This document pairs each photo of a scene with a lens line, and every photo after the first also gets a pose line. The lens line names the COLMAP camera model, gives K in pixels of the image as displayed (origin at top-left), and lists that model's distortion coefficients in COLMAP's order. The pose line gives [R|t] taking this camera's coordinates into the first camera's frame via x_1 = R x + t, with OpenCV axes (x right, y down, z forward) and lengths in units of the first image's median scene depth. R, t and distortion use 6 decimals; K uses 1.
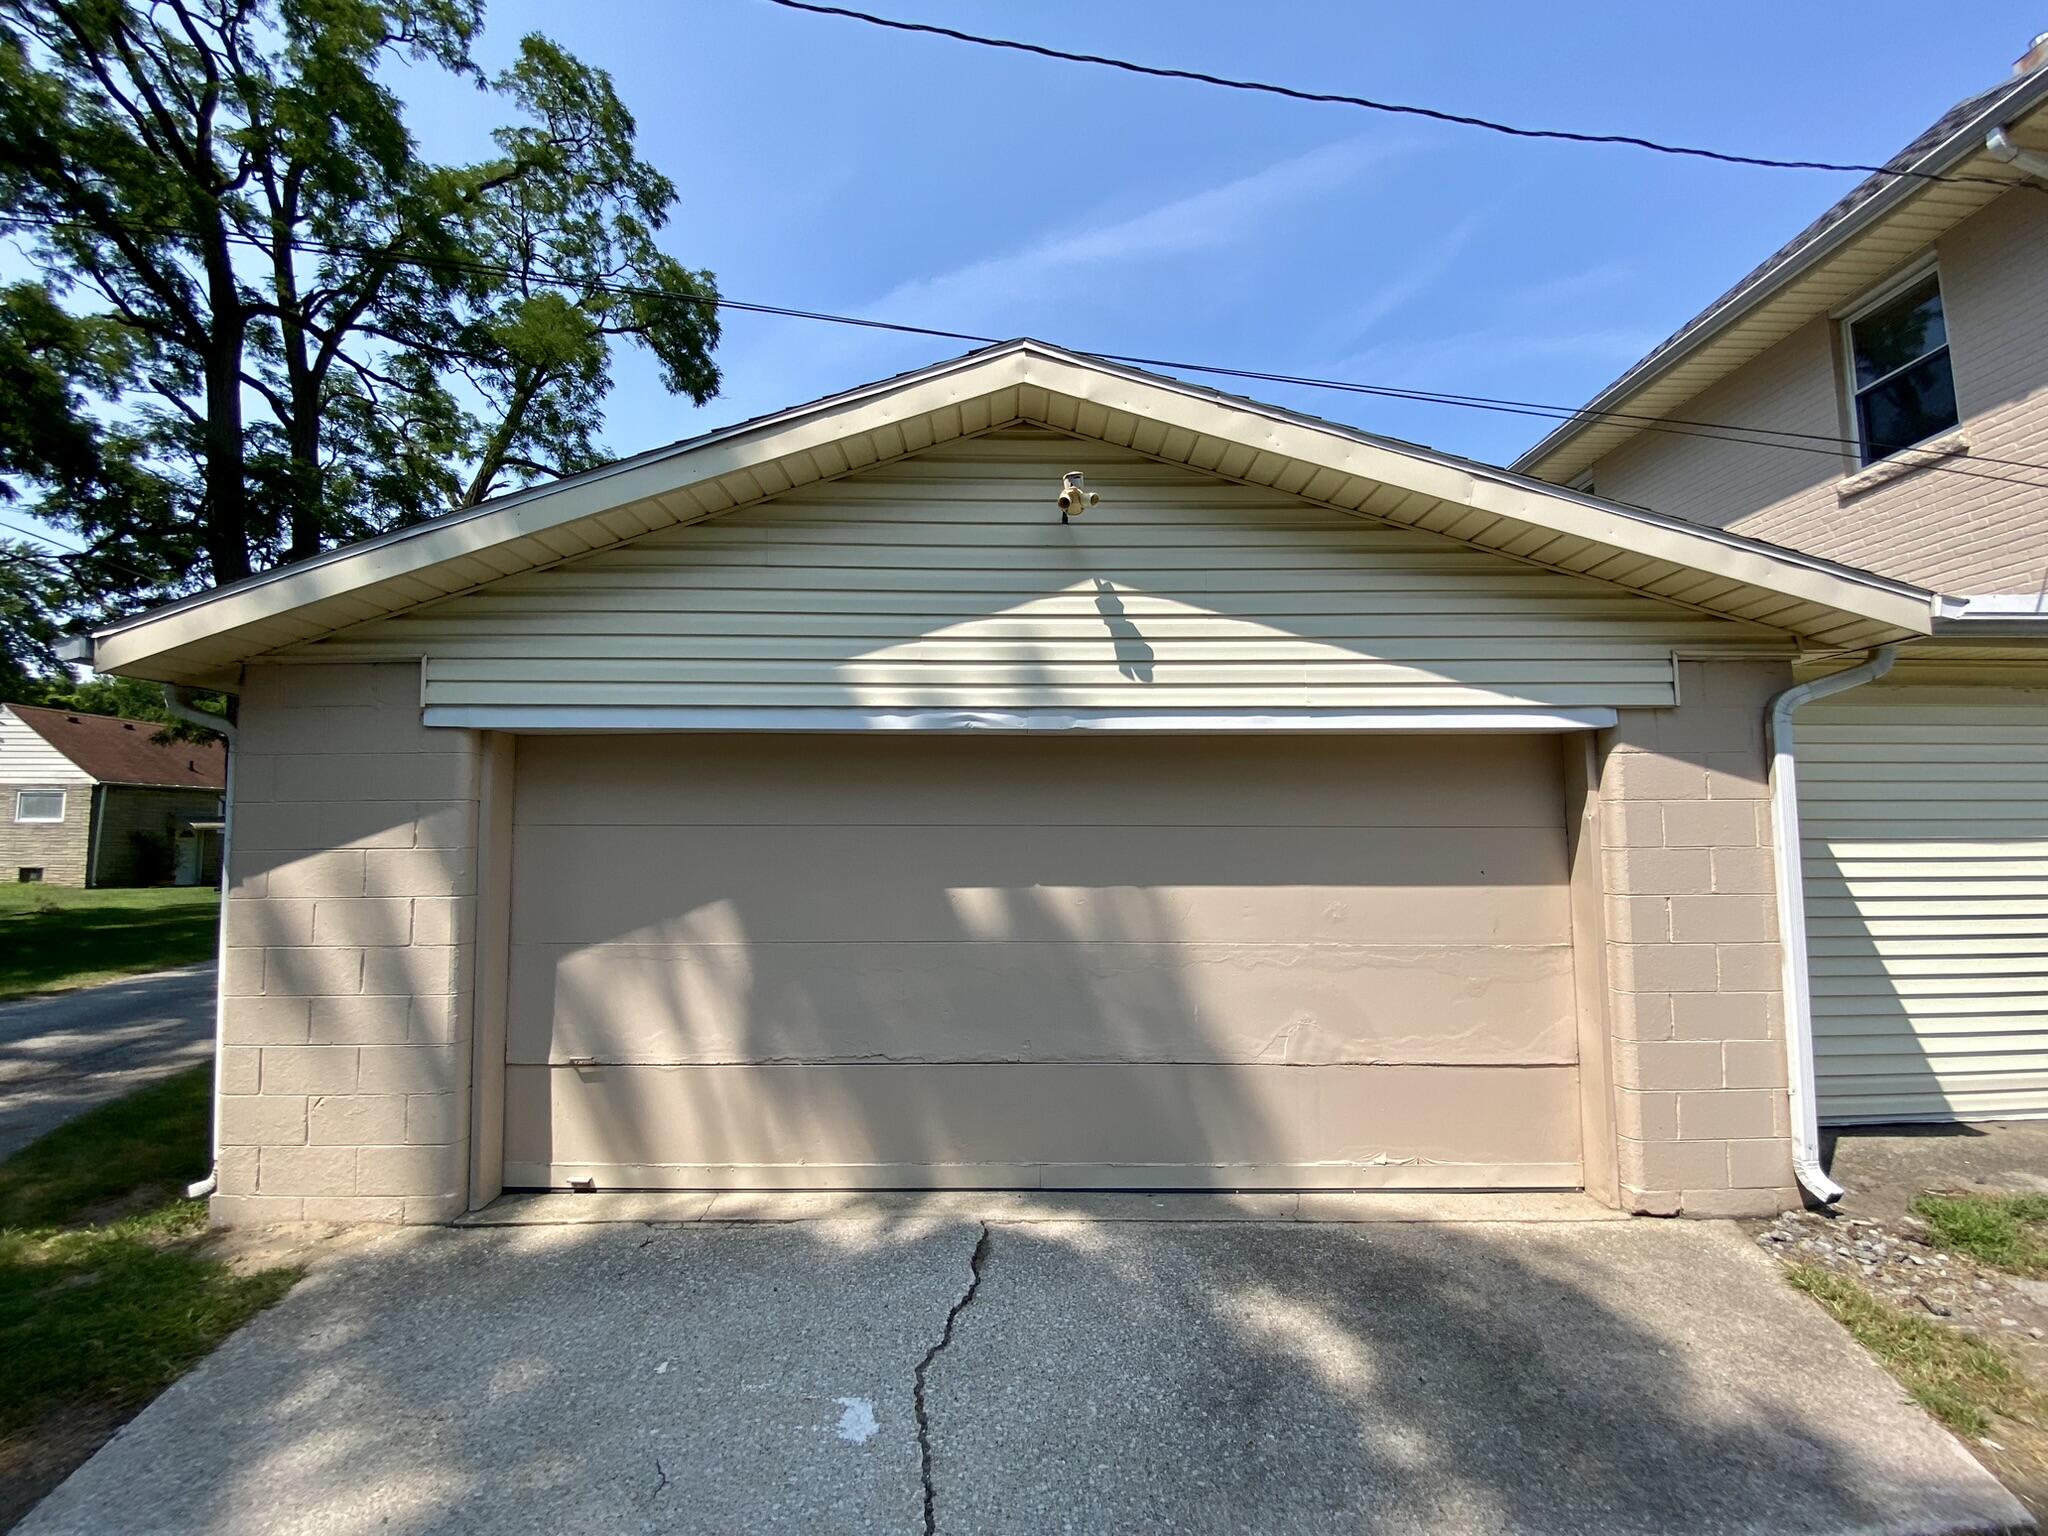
lens RADIAL K [[816.6, 0, 1024.0], [0, 816.6, 768.0], [0, 0, 1]] dist [0.025882, -0.021643]
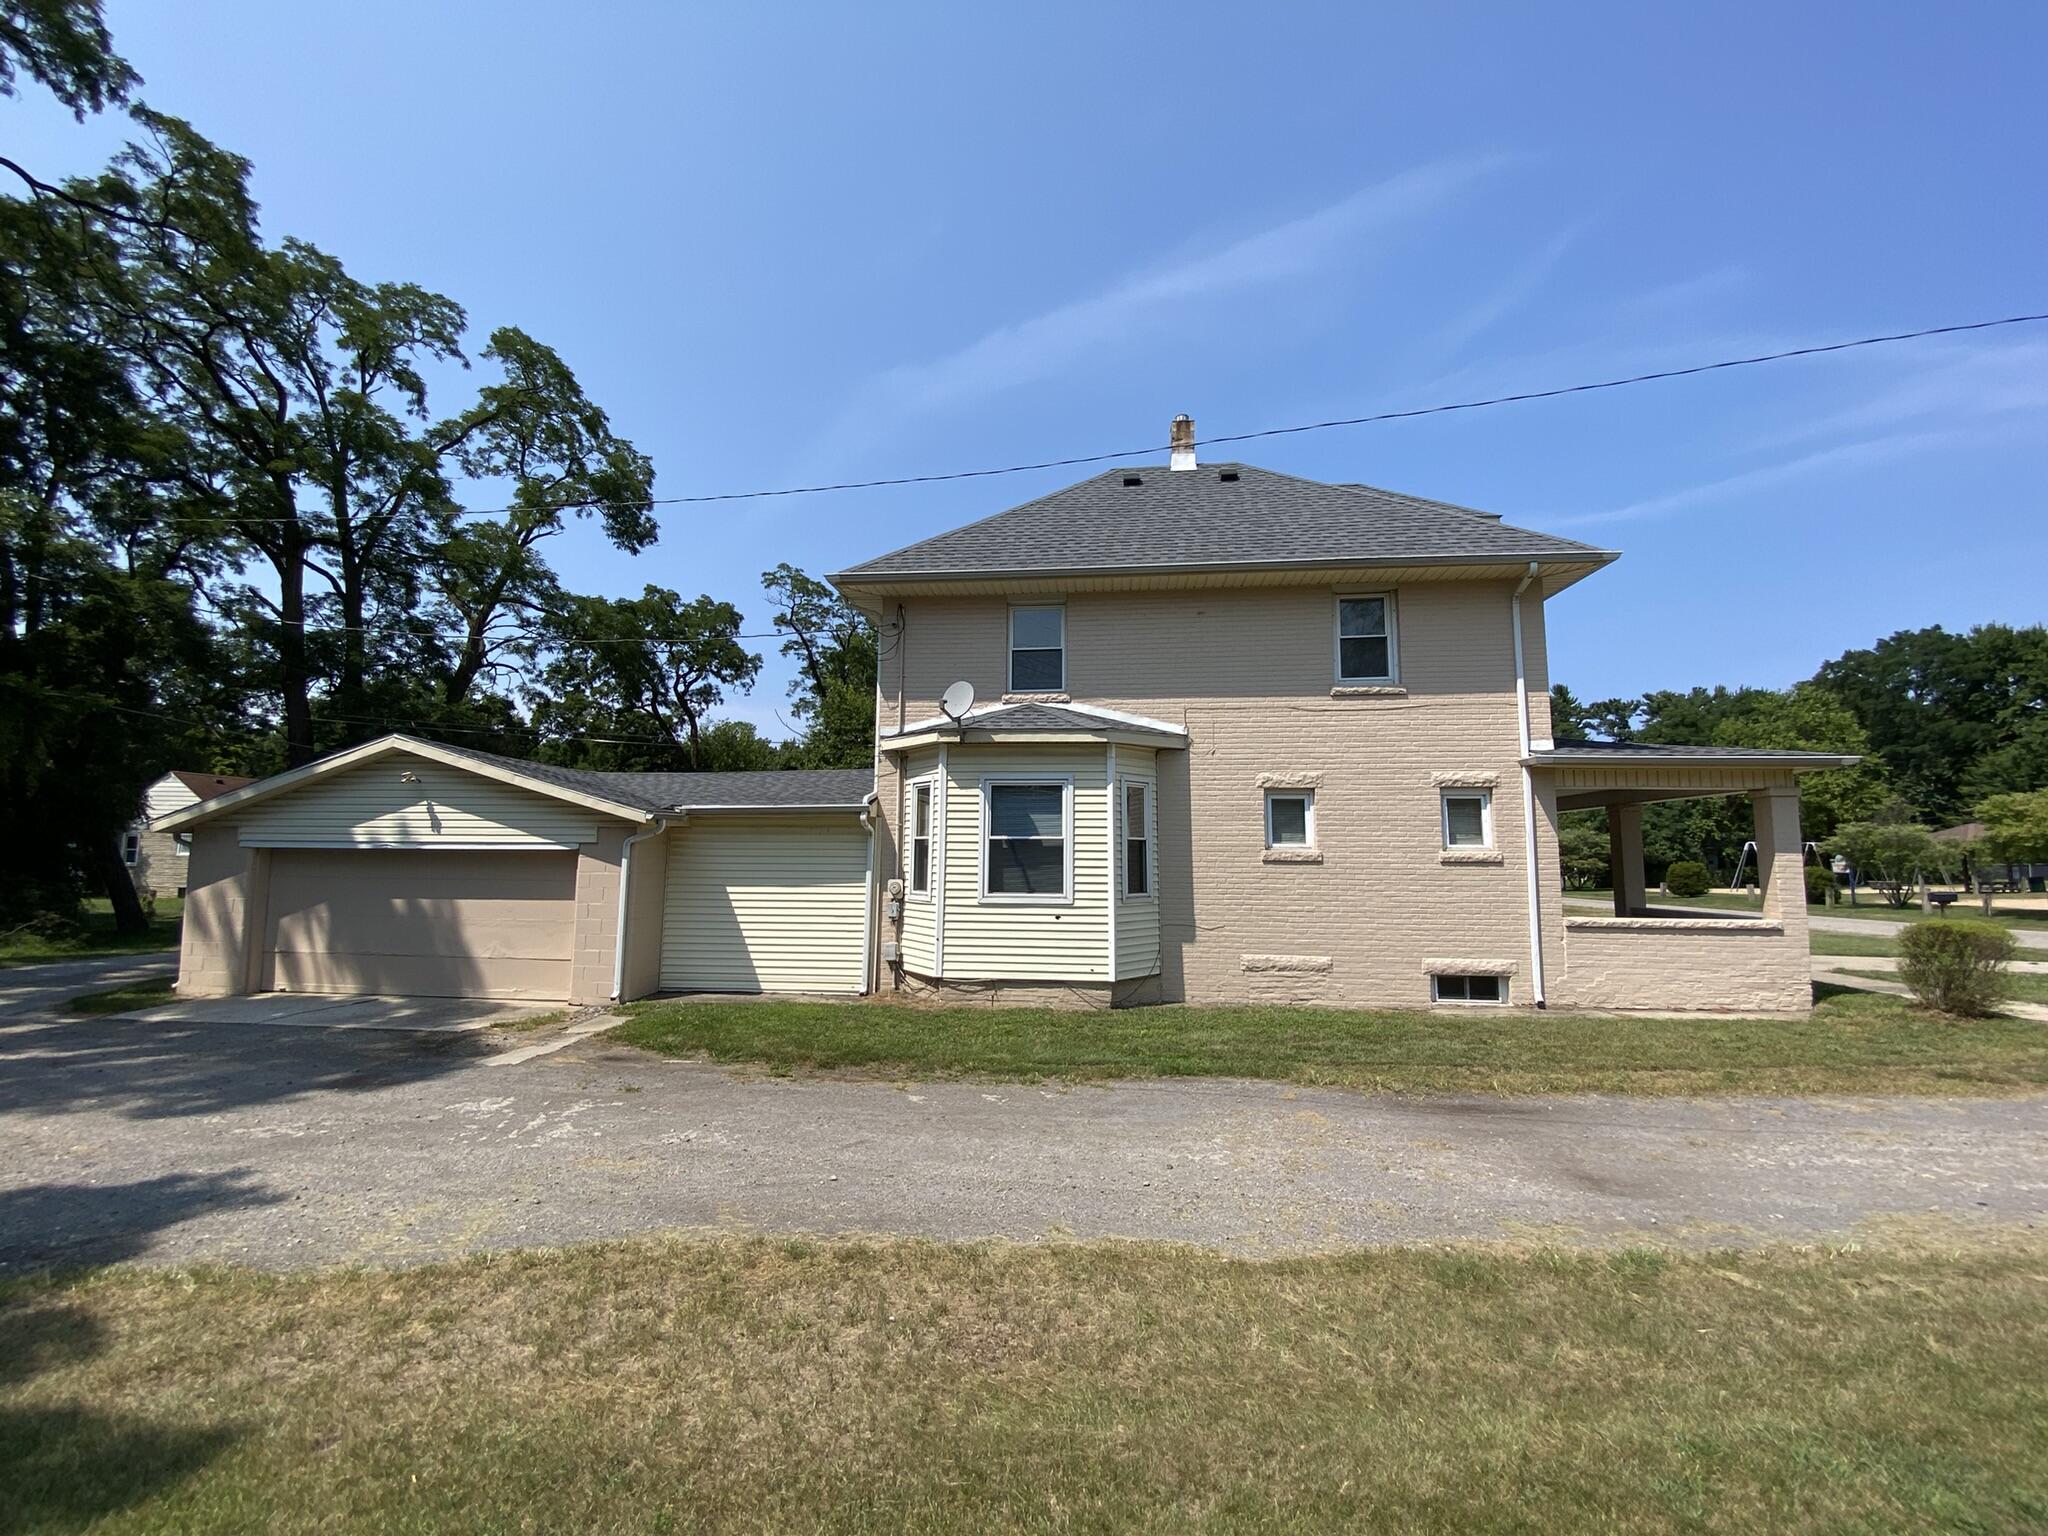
lens RADIAL K [[816.6, 0, 1024.0], [0, 816.6, 768.0], [0, 0, 1]] dist [0.025882, -0.021643]
pose [[0.994111, -0.003781, -0.108304, 2.636586], [-0.000222, 0.999318, -0.036926, -0.232098], [0.108369, 0.036733, 0.993432, -1.850853]]
